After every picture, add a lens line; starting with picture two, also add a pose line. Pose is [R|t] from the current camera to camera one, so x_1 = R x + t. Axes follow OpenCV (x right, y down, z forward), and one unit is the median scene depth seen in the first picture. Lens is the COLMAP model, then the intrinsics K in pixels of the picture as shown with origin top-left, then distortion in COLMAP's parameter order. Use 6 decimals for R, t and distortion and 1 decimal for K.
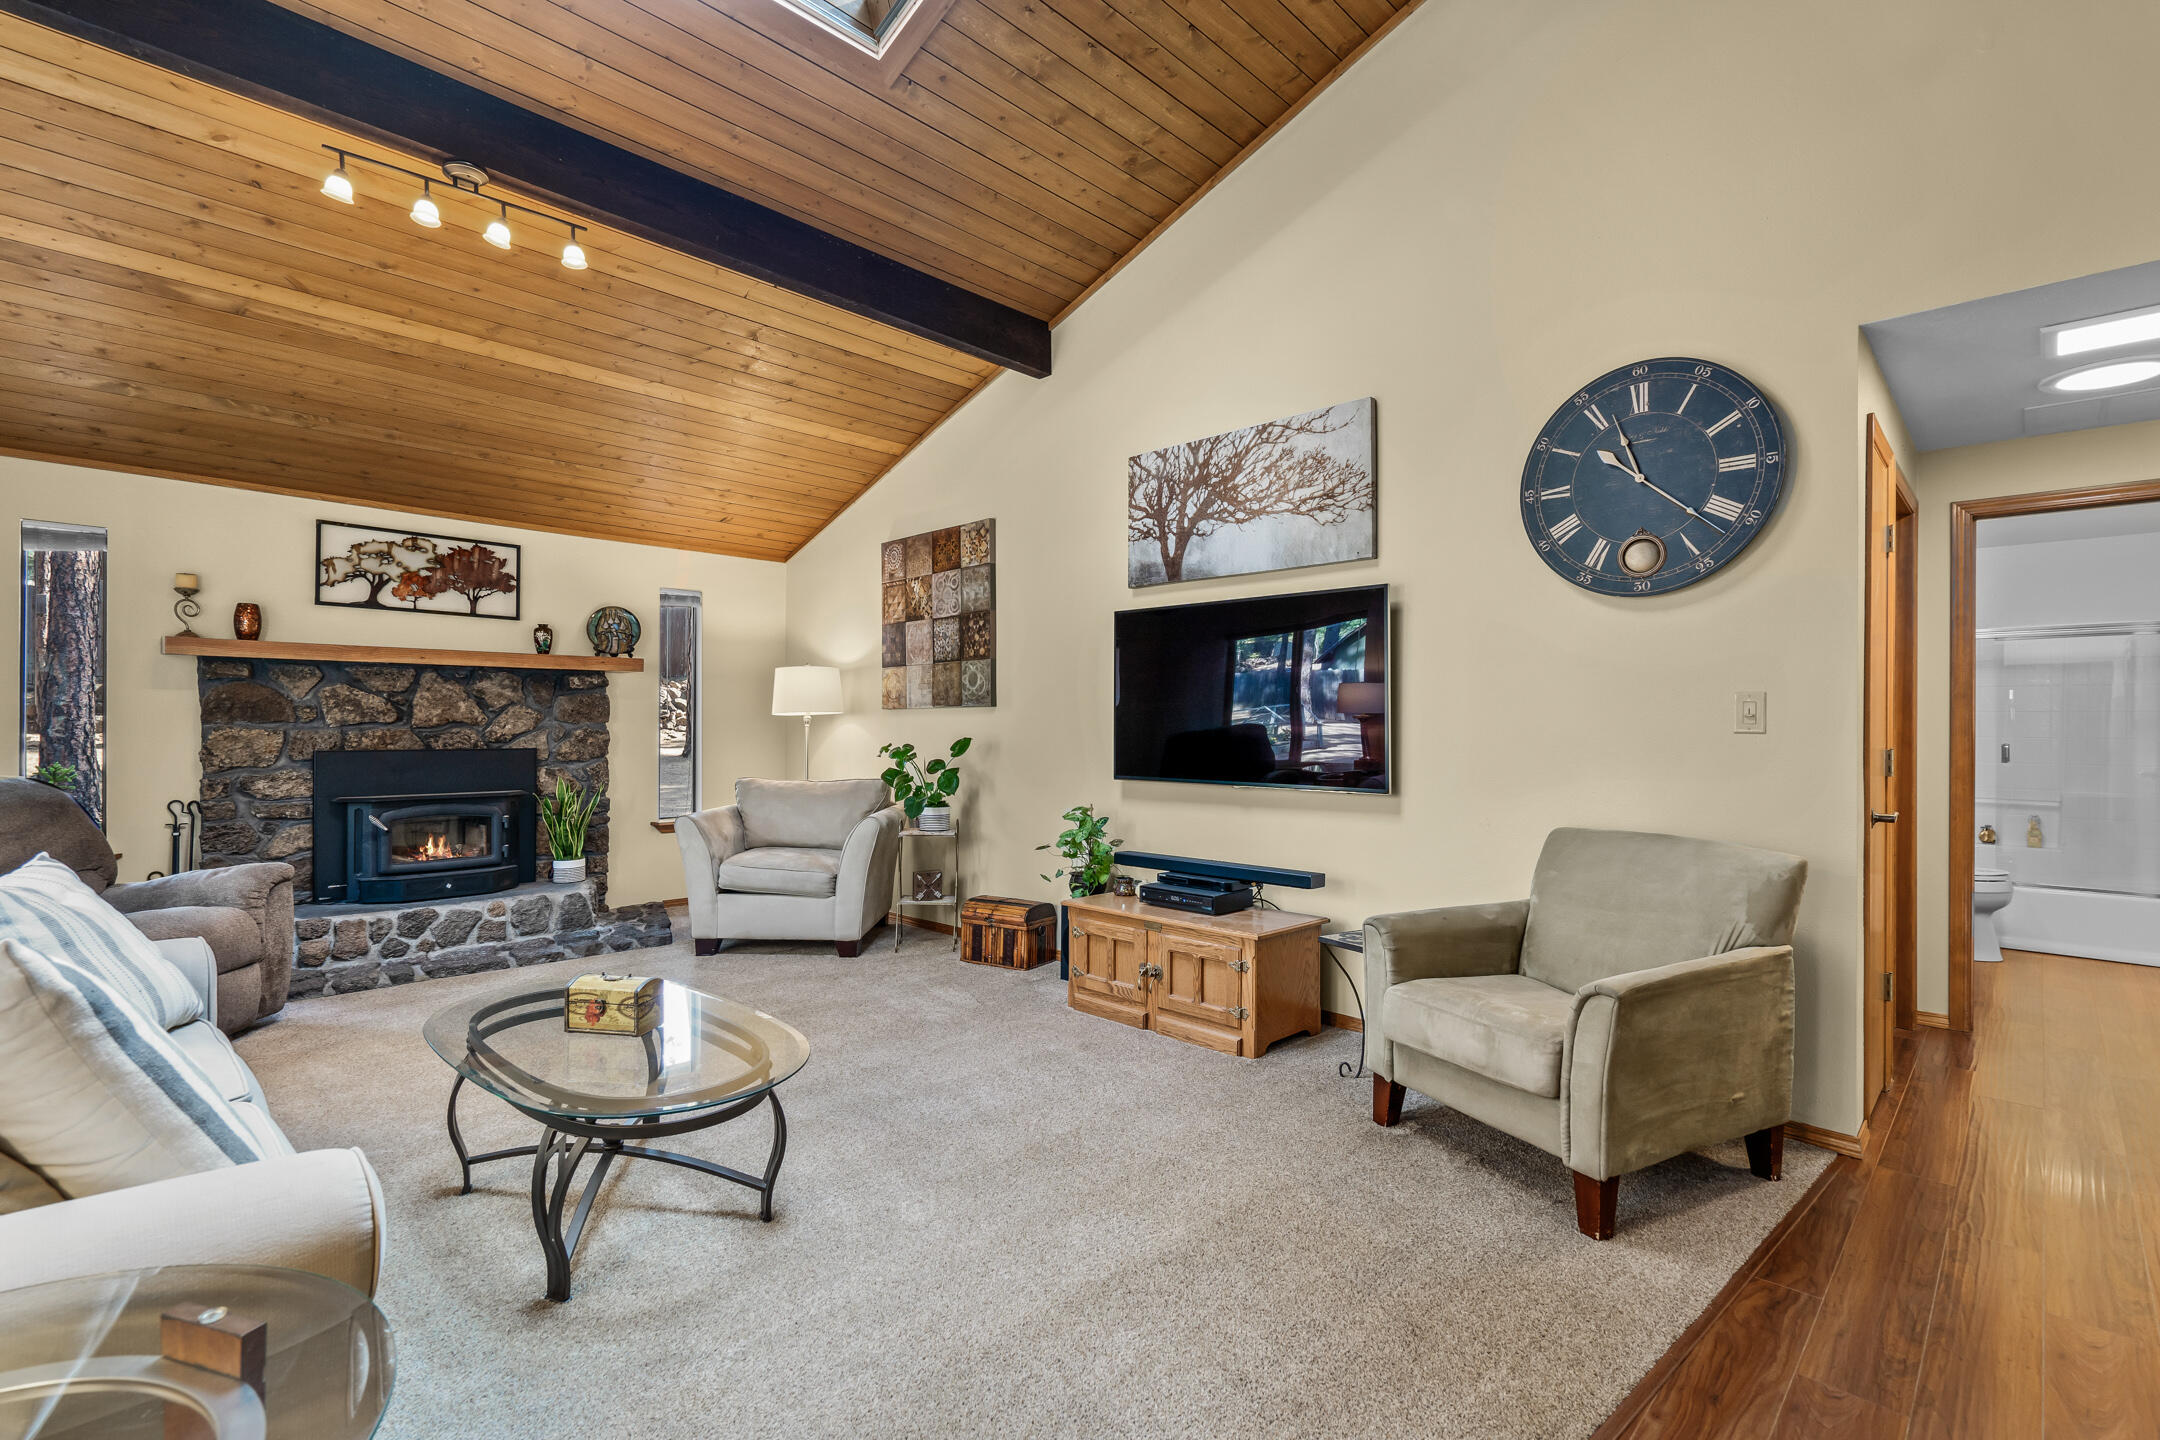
lens RADIAL K [[977.2, 0, 1068.0], [0, 977.2, 723.9], [0, 0, 1]] dist [-0.005331, 0.000836]
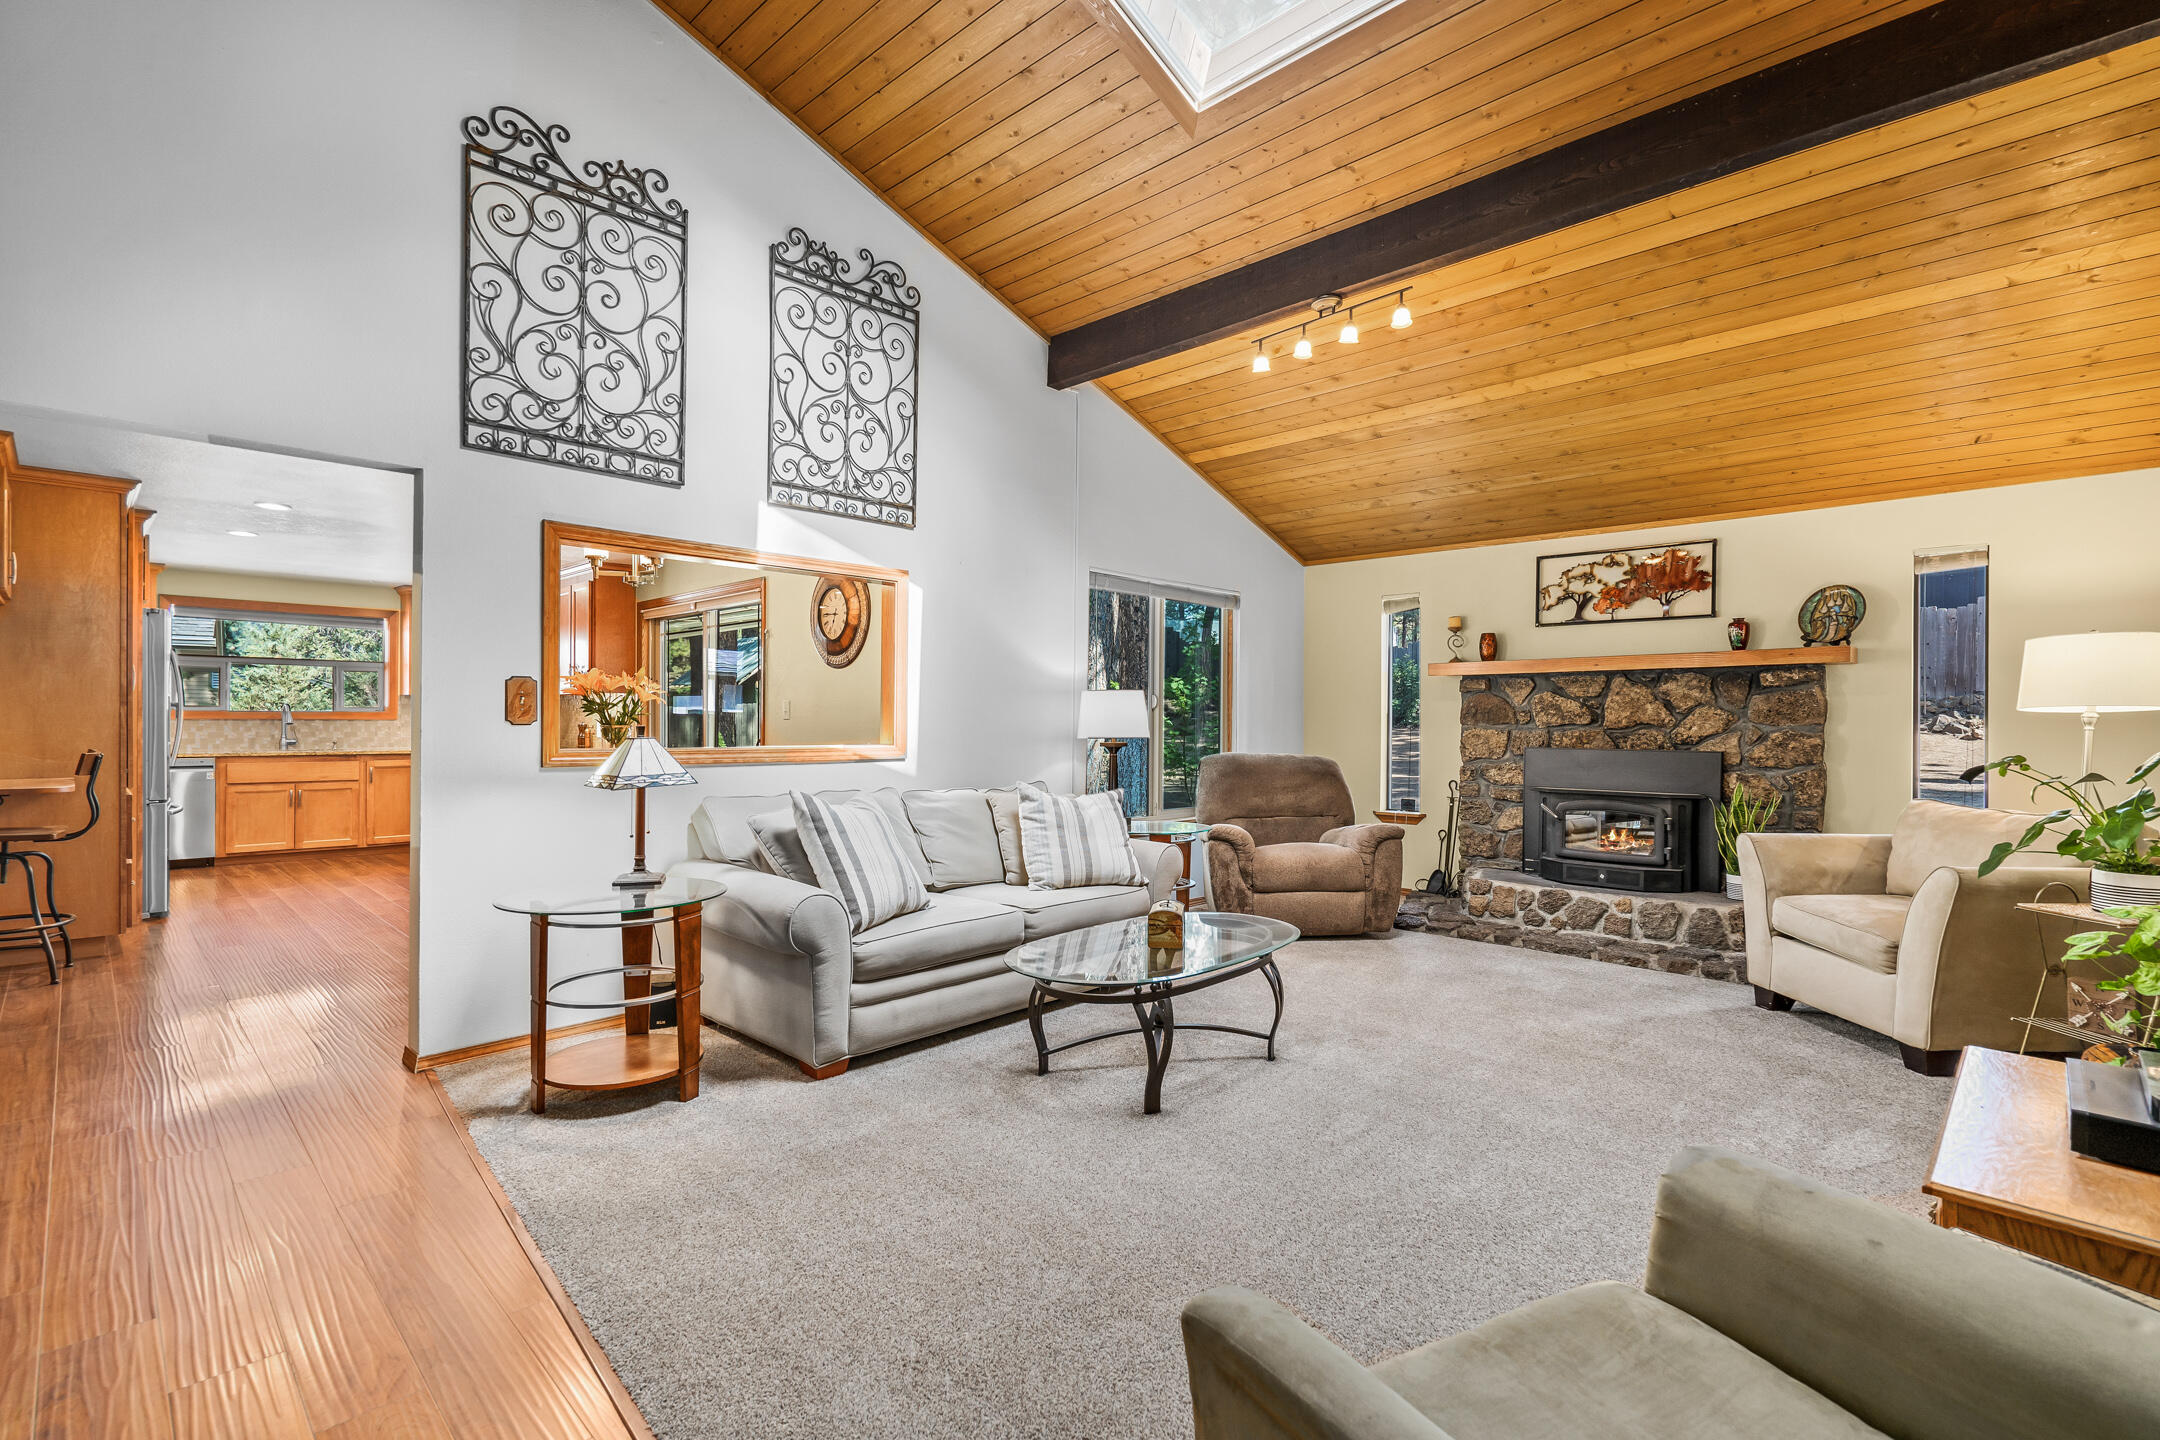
lens RADIAL K [[977.2, 0, 1068.0], [0, 977.2, 723.9], [0, 0, 1]] dist [-0.005331, 0.000836]
pose [[0.008542, -0.003608, -0.999957, 0.429309], [-0.004552, 0.999983, -0.003647, 0.005063], [0.999953, 0.004583, 0.008525, 0.399053]]
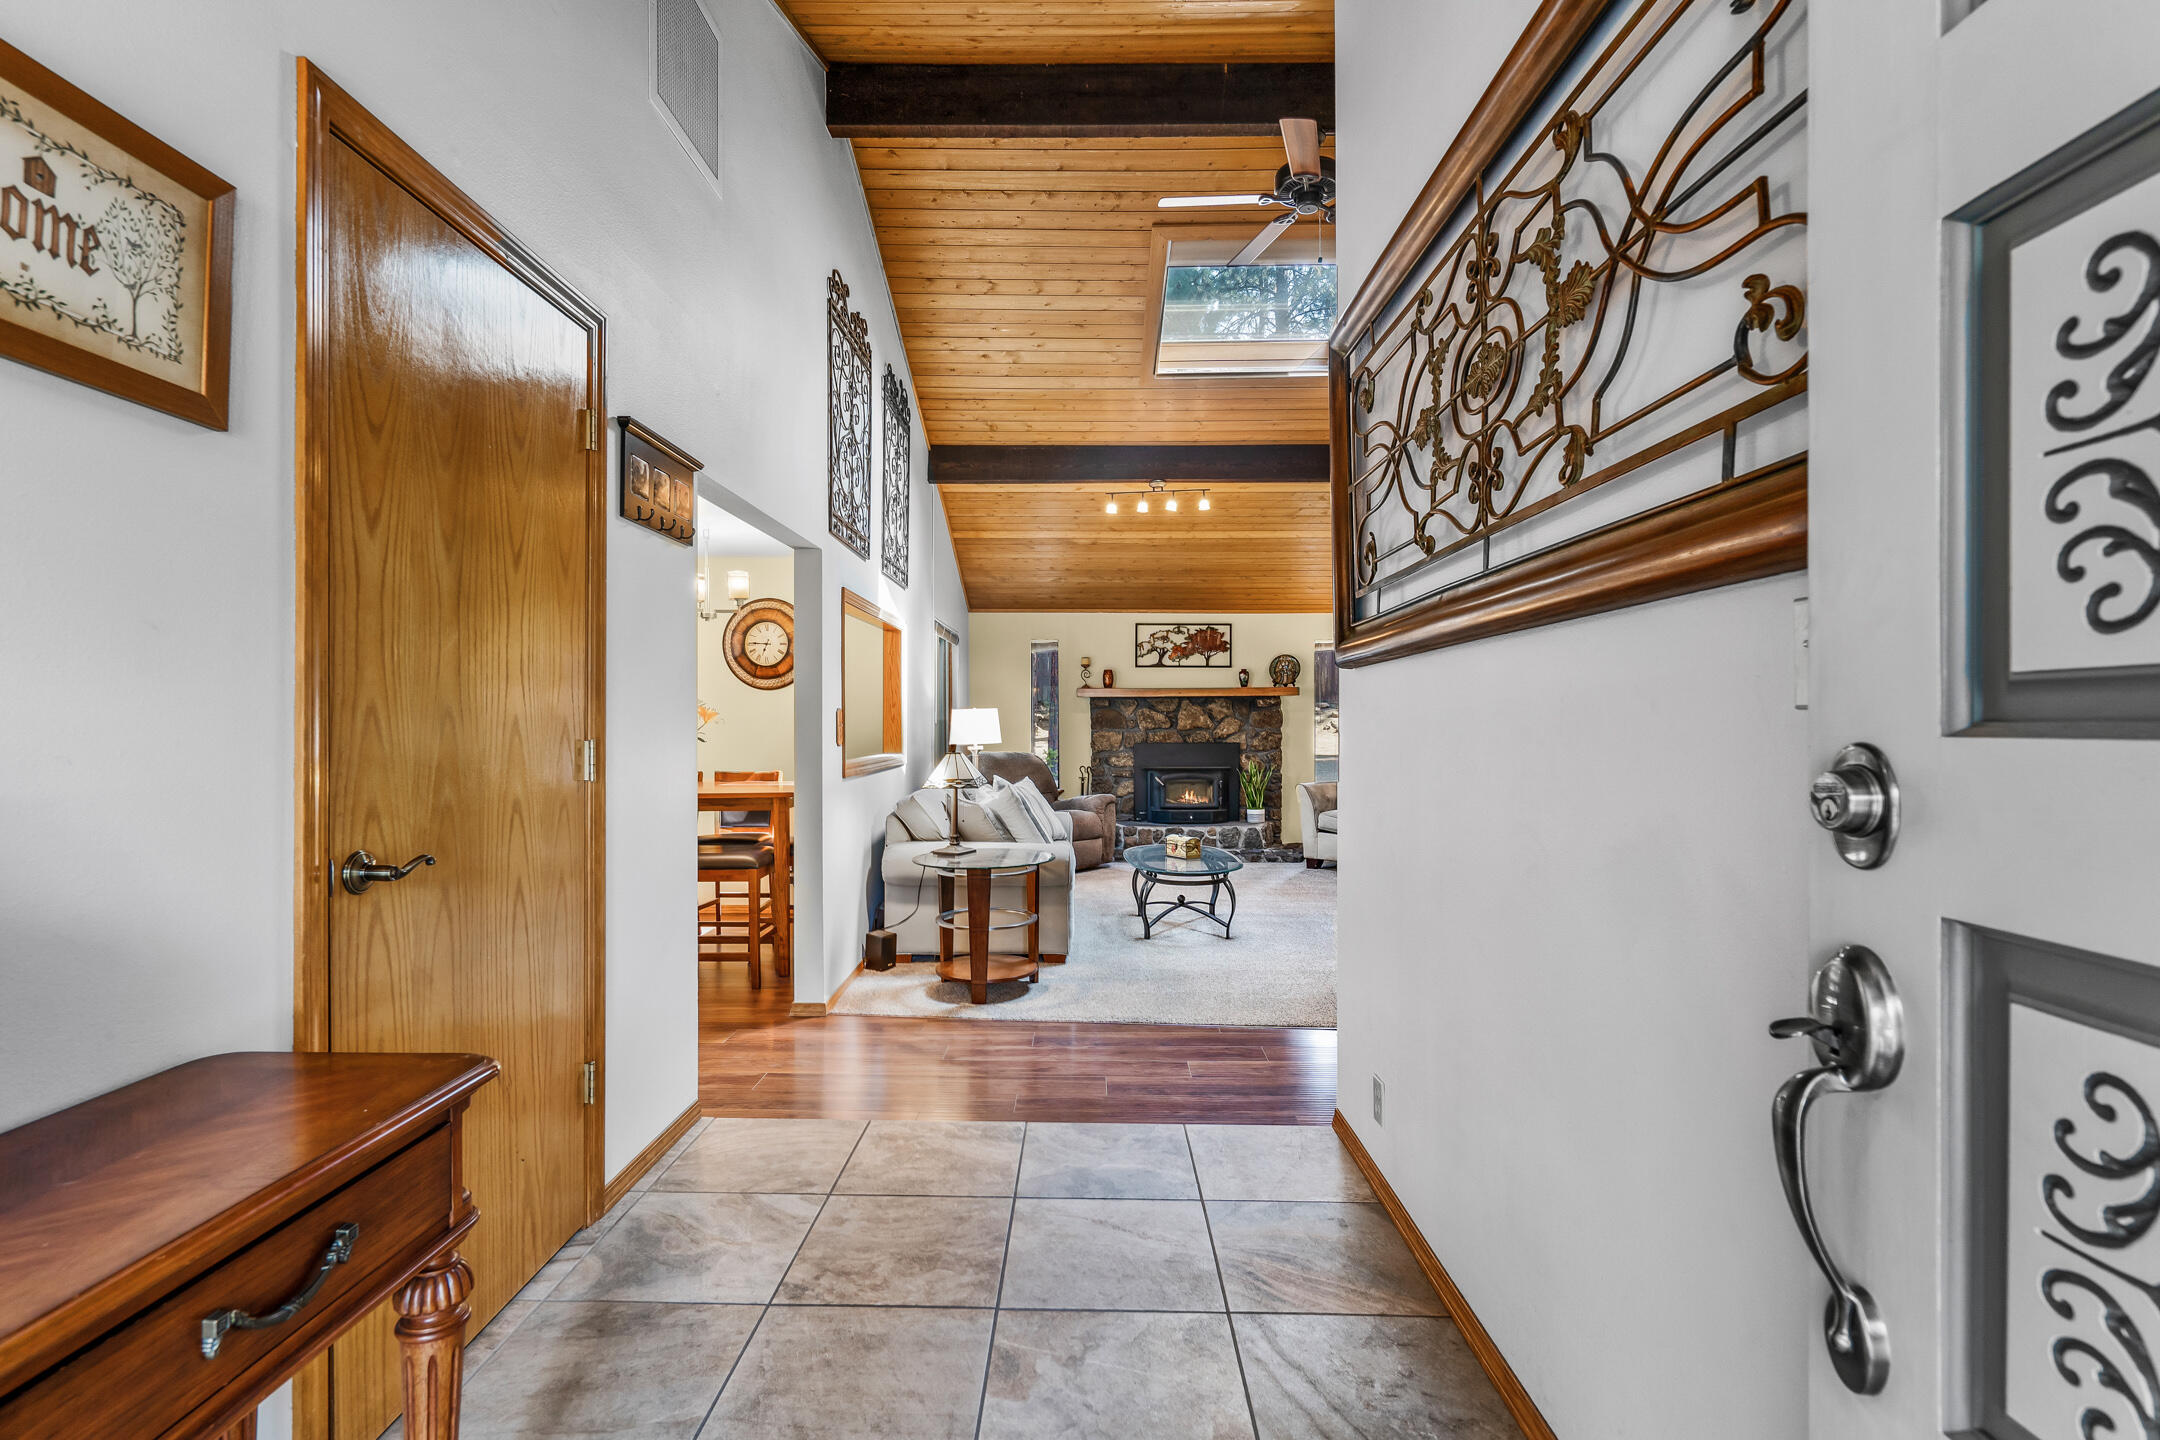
lens RADIAL K [[977.2, 0, 1068.0], [0, 977.2, 723.9], [0, 0, 1]] dist [-0.005331, 0.000836]
pose [[0.690227, -0.004492, -0.723579, 0.528884], [0.006763, 0.999977, 0.000244, -0.011261], [0.723561, -0.005062, 0.690242, -0.429004]]
